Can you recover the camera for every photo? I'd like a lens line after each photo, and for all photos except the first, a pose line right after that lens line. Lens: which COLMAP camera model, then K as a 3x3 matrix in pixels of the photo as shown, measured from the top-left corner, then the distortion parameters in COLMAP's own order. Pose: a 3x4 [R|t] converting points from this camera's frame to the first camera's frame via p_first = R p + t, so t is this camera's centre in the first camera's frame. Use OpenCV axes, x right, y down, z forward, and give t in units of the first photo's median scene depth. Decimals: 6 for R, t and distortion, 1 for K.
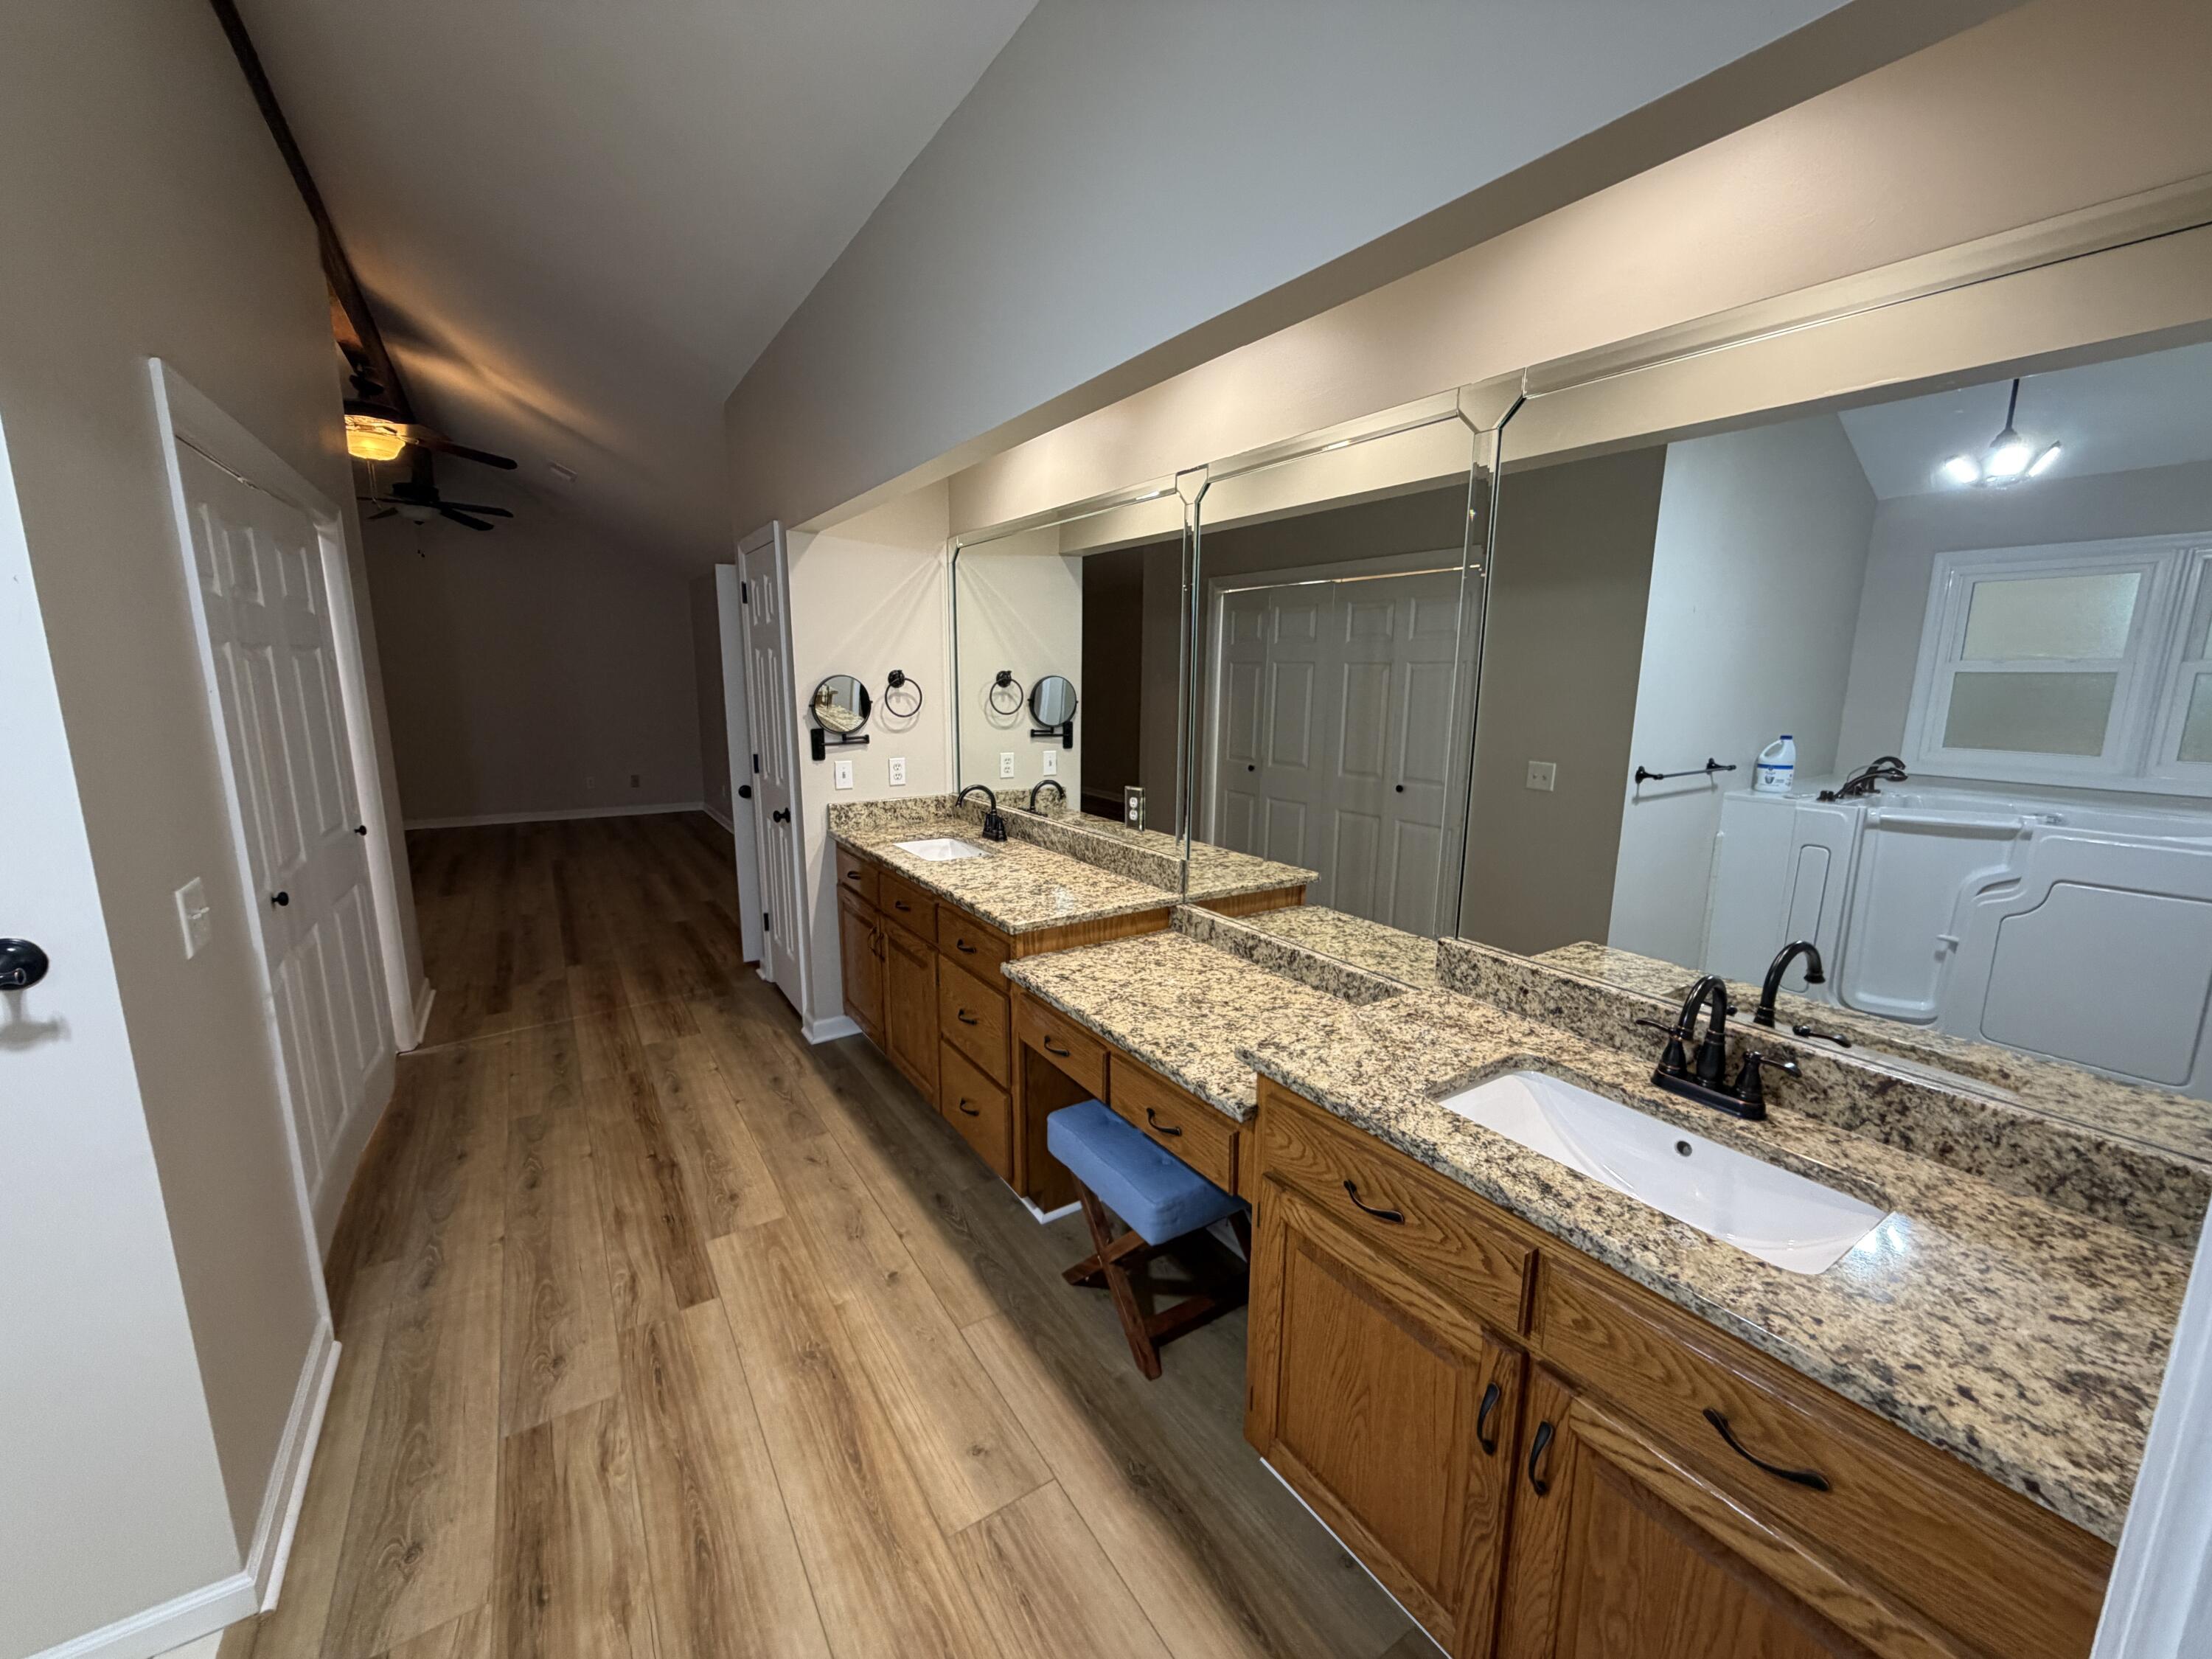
lens RADIAL K [[882.3, 0, 1106.7], [0, 882.3, 829.2], [0, 0, 1]] dist [-0.002350, 0.000984]
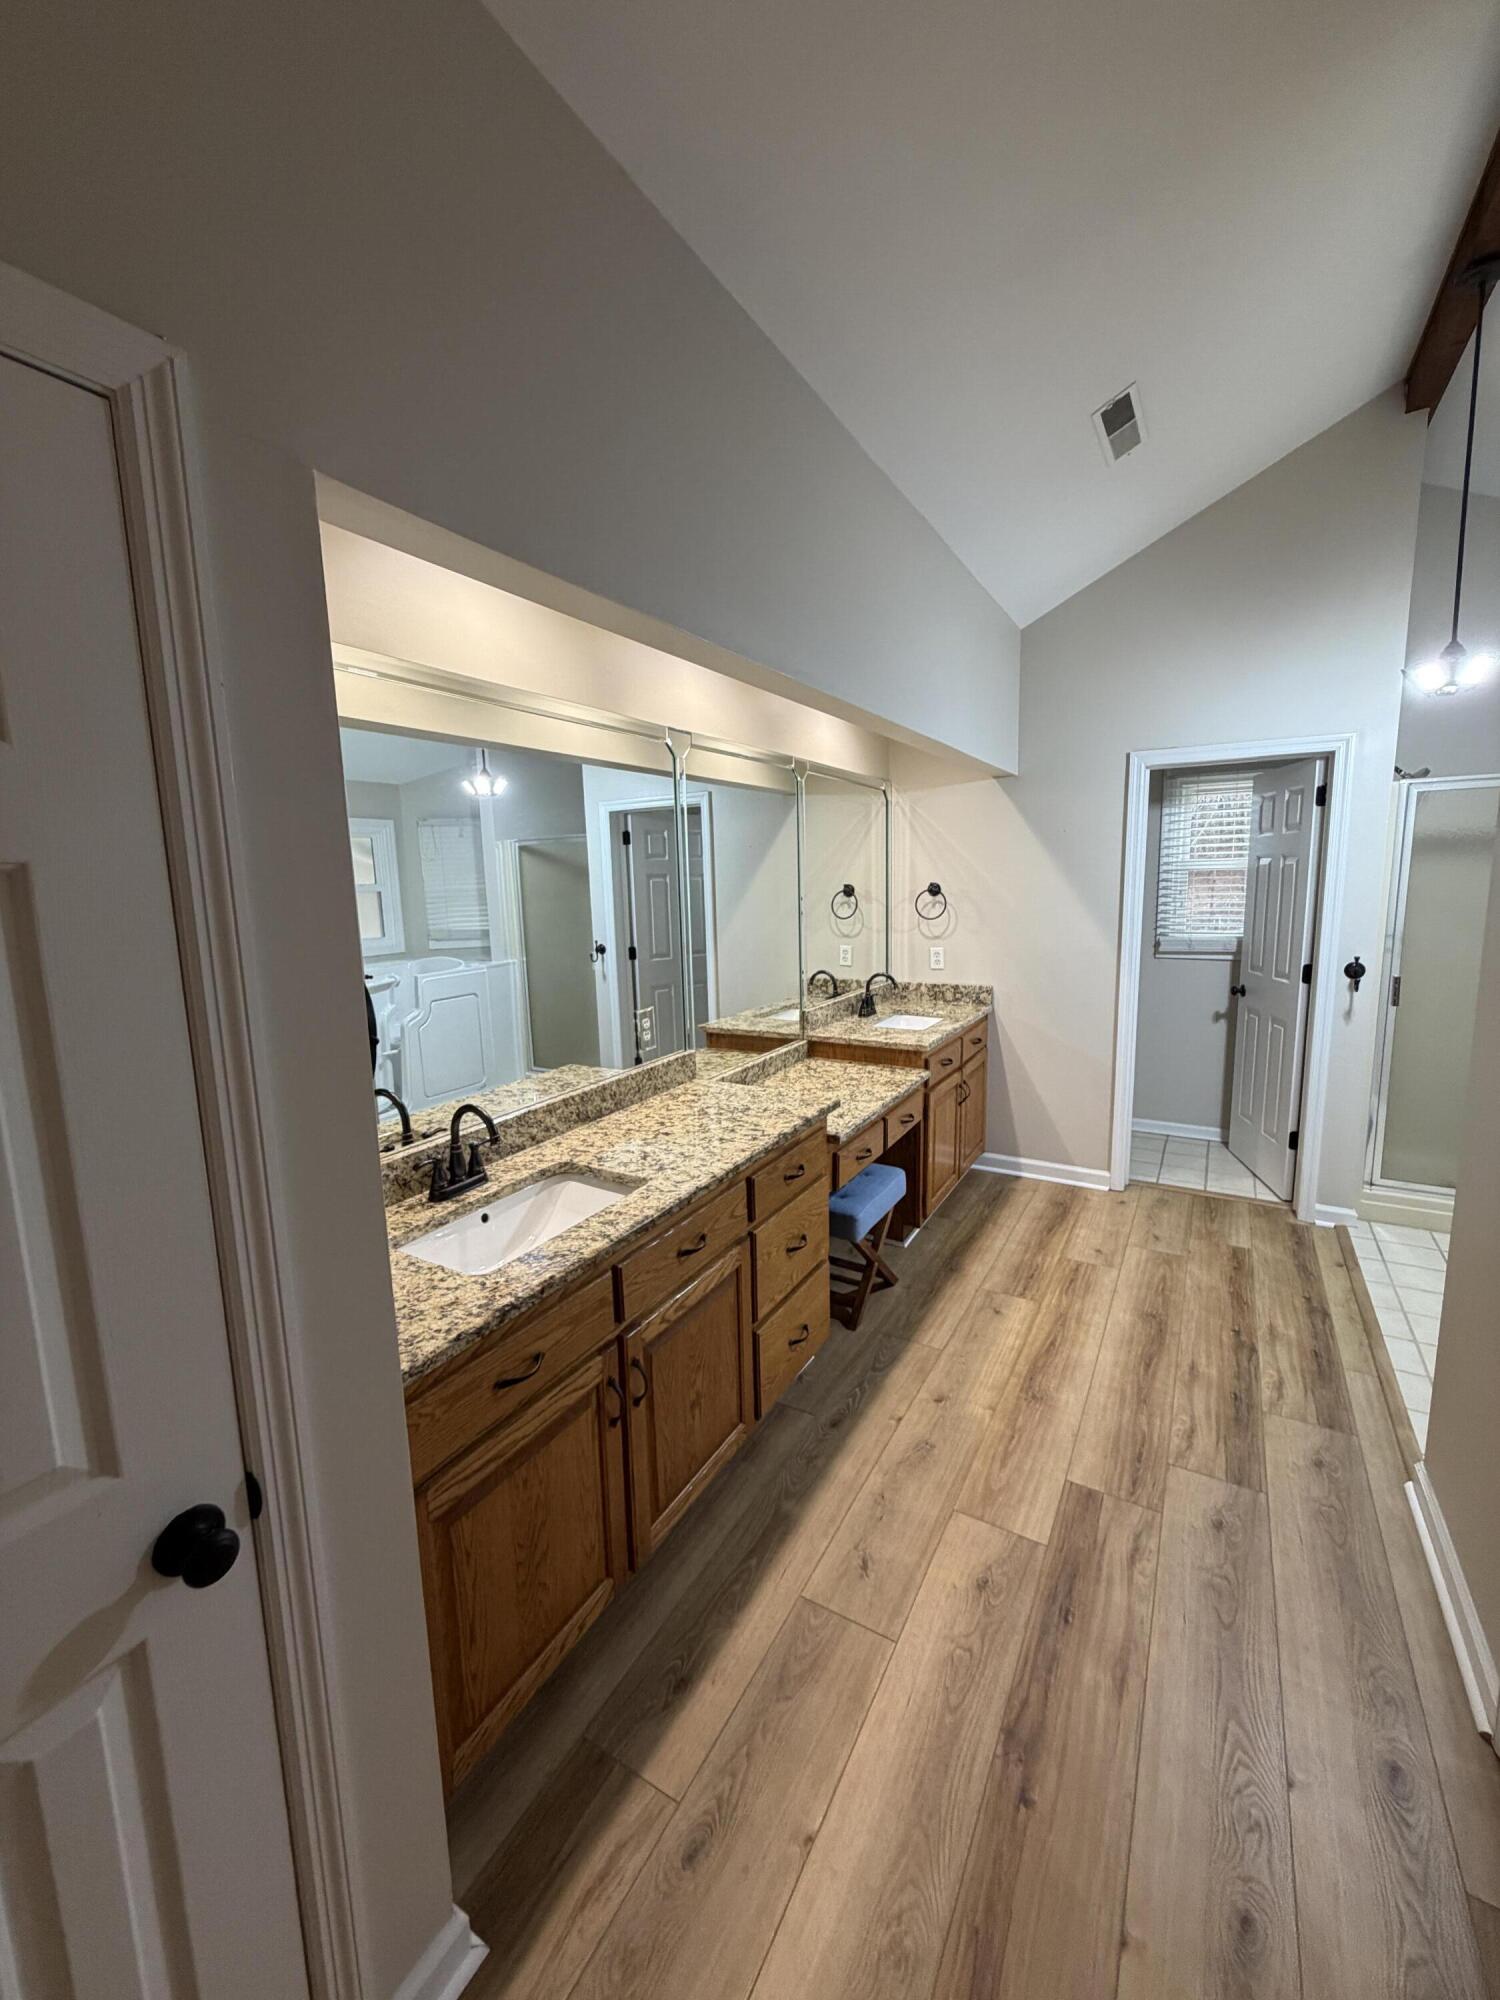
lens RADIAL K [[797.8, 0, 744.0], [0, 797.8, 990.3], [0, 0, 1]] dist [-0.002350, 0.000984]
pose [[-0.441109, -0.123748, 0.888881, -1.024436], [0.182057, 0.957516, 0.223649, -0.310064], [-0.878794, 0.260481, -0.399839, 1.536740]]
